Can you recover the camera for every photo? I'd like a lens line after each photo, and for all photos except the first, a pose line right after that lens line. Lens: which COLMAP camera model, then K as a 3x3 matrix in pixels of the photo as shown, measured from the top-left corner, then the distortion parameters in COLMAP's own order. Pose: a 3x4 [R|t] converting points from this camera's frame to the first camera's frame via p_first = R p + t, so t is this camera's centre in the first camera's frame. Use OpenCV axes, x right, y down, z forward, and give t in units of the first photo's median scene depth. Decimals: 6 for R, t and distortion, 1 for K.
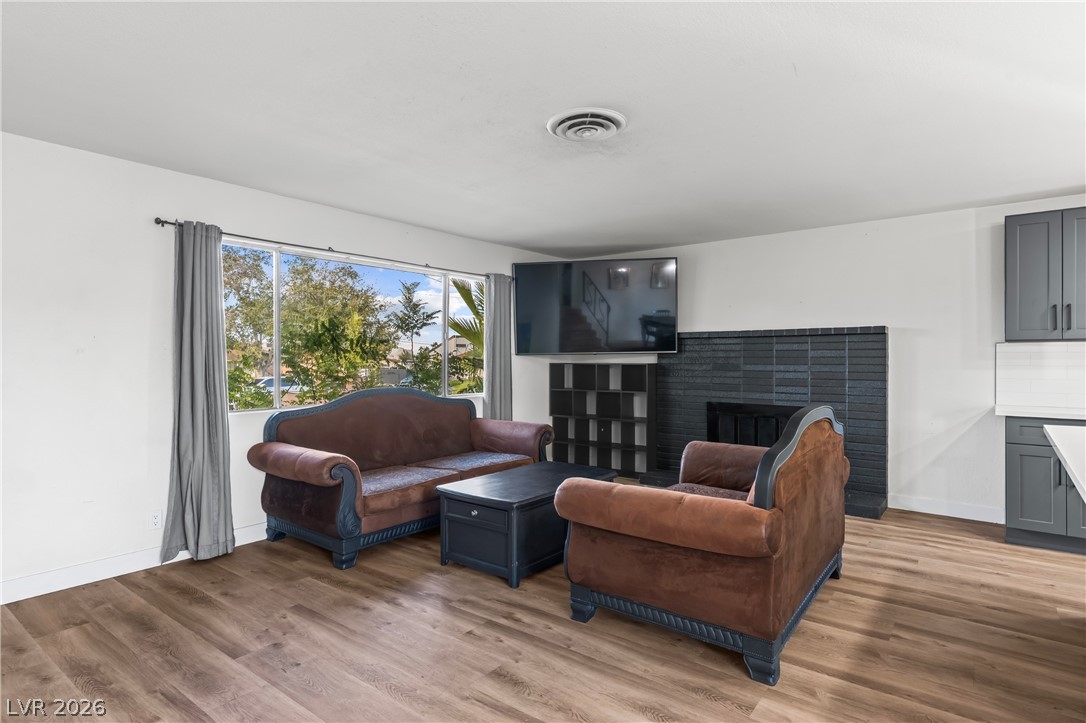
lens RADIAL K [[575.0, 0, 543.4], [0, 575.0, 358.0], [0, 0, 1]] dist [0.002598, 0.000445]
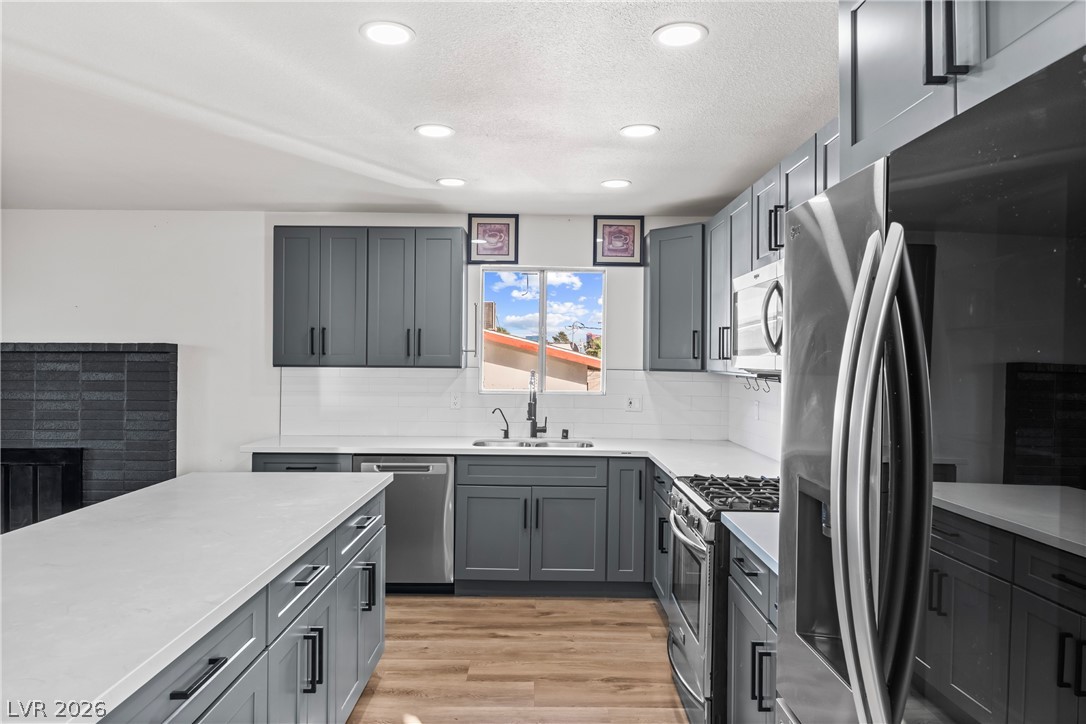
lens RADIAL K [[704.7, 0, 543.0], [0, 704.7, 362.0], [0, 0, 1]] dist [-0.001066, 0.000562]
pose [[0.783892, 0.005664, 0.620871, 0.490675], [-0.006624, 0.999978, -0.000758, -0.039834], [-0.620862, -0.003518, 0.783912, -0.123102]]
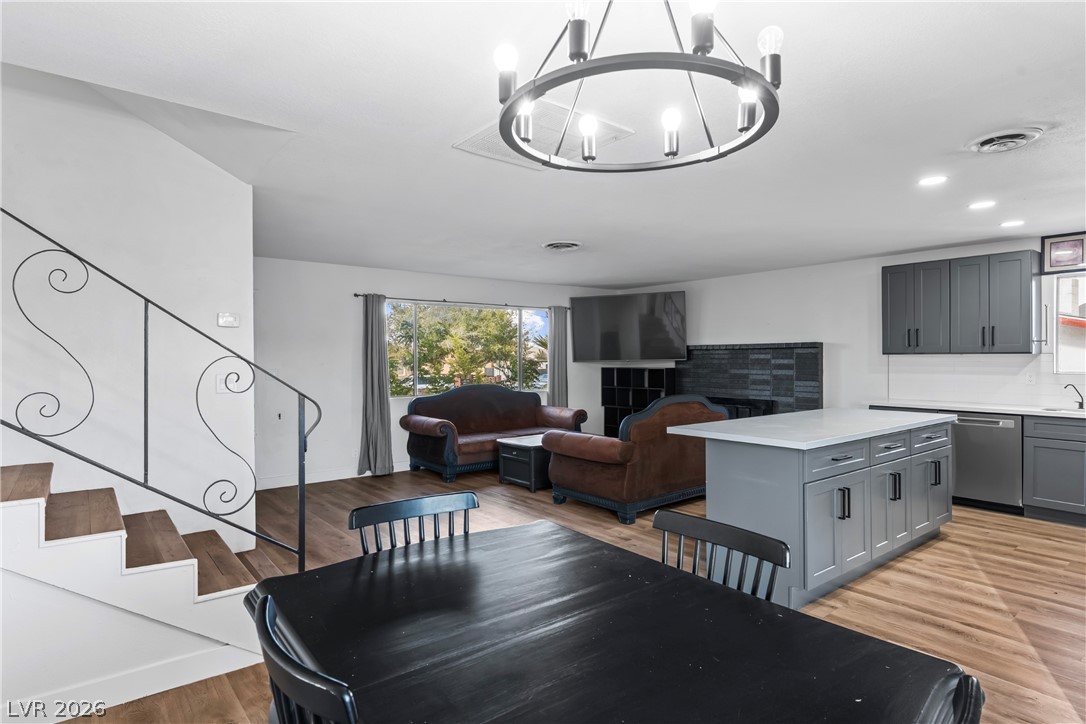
lens RADIAL K [[589.0, 0, 542.8], [0, 589.0, 358.0], [0, 0, 1]] dist [0.002065, 0.001554]
pose [[0.972264, -0.005404, -0.233825, 0.349146], [0.005748, 0.999983, 0.000789, -0.027148], [0.233816, -0.002111, 0.972278, -0.678856]]
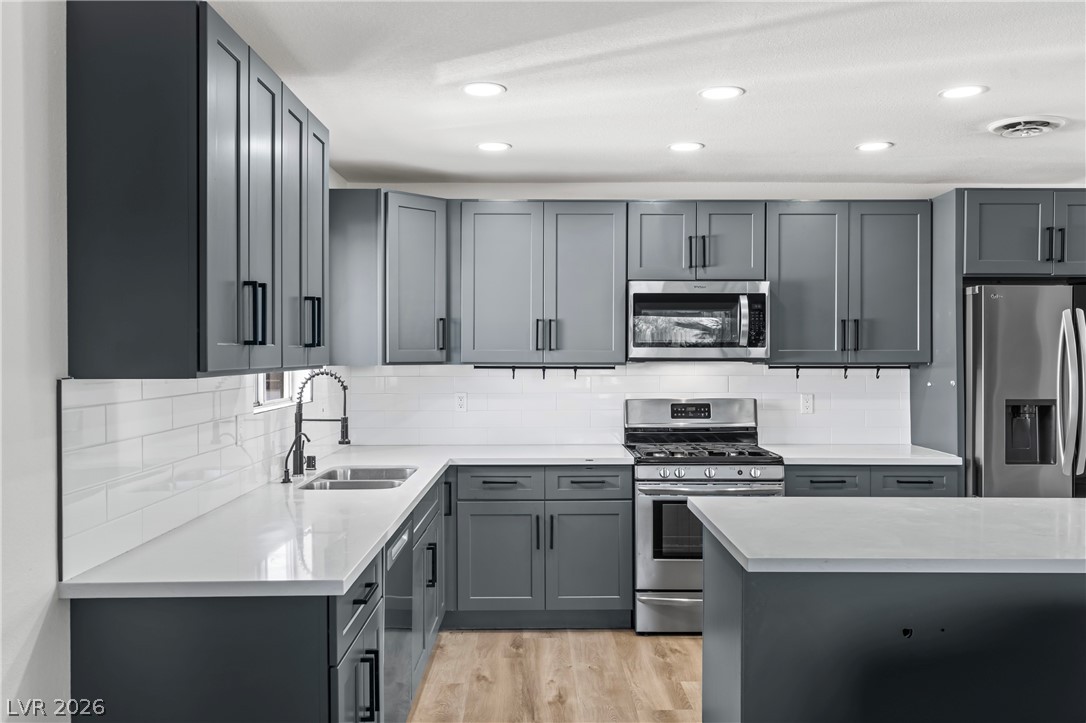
lens RADIAL K [[870.9, 0, 543.0], [0, 870.9, 361.5], [0, 0, 1]] dist [0.004544, -0.000322]
pose [[-0.621209, -0.010953, 0.783568, 0.314532], [-0.001170, 0.999914, 0.013050, -0.047152], [-0.783644, 0.007190, -0.621169, 1.254872]]
